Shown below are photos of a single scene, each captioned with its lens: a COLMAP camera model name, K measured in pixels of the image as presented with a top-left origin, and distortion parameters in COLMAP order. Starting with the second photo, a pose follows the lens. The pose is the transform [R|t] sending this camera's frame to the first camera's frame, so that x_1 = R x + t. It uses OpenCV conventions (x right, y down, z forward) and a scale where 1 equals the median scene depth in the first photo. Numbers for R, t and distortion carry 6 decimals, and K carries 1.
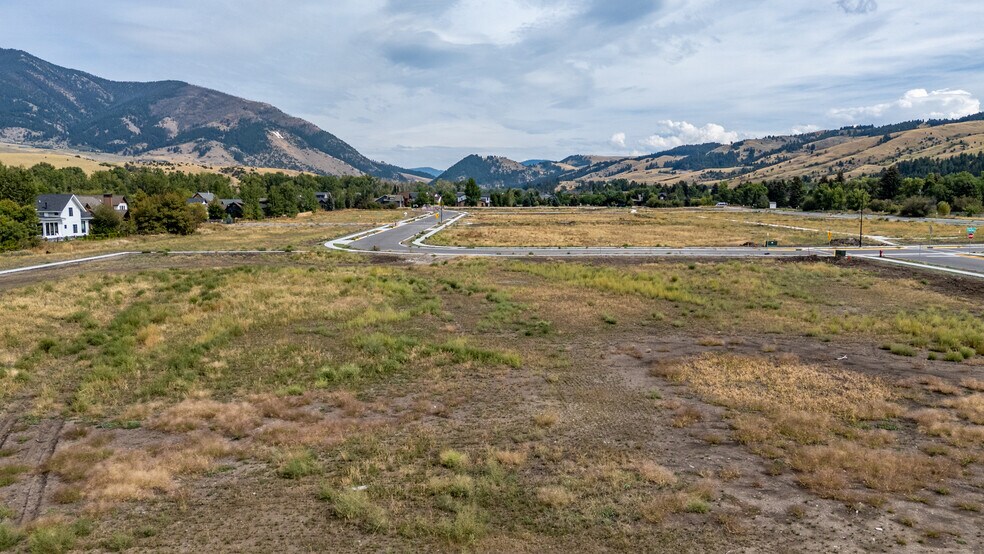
lens RADIAL K [[722.5, 0, 496.7], [0, 722.5, 274.4], [0, 0, 1]] dist [0.072949, -0.029233]
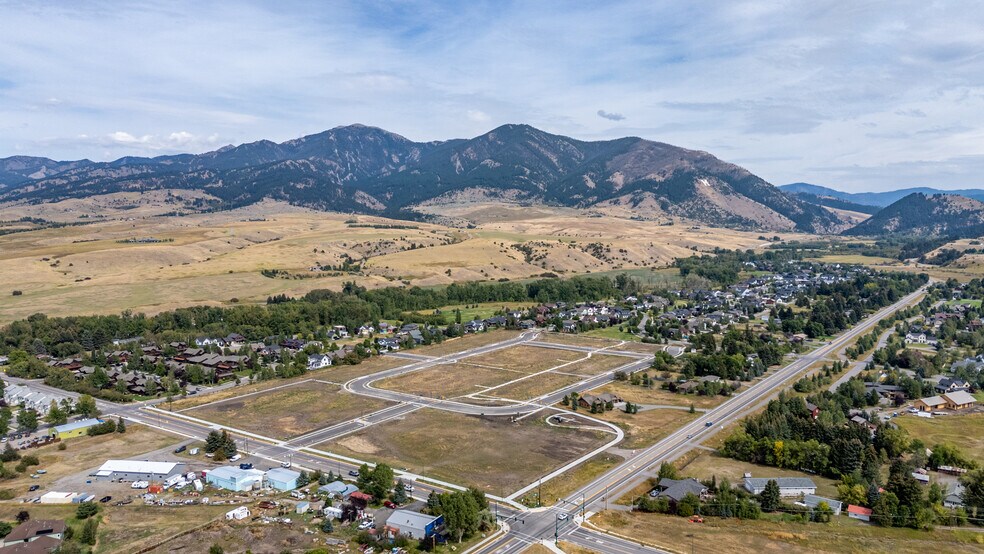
lens RADIAL K [[728.2, 0, 496.8], [0, 728.2, 277.1], [0, 0, 1]] dist [0.076024, -0.007020]
pose [[0.804143, 0.041657, -0.592975, 0.163356], [-0.056311, 0.998394, -0.006226, -0.036731], [0.591763, 0.038397, 0.805197, -0.107525]]
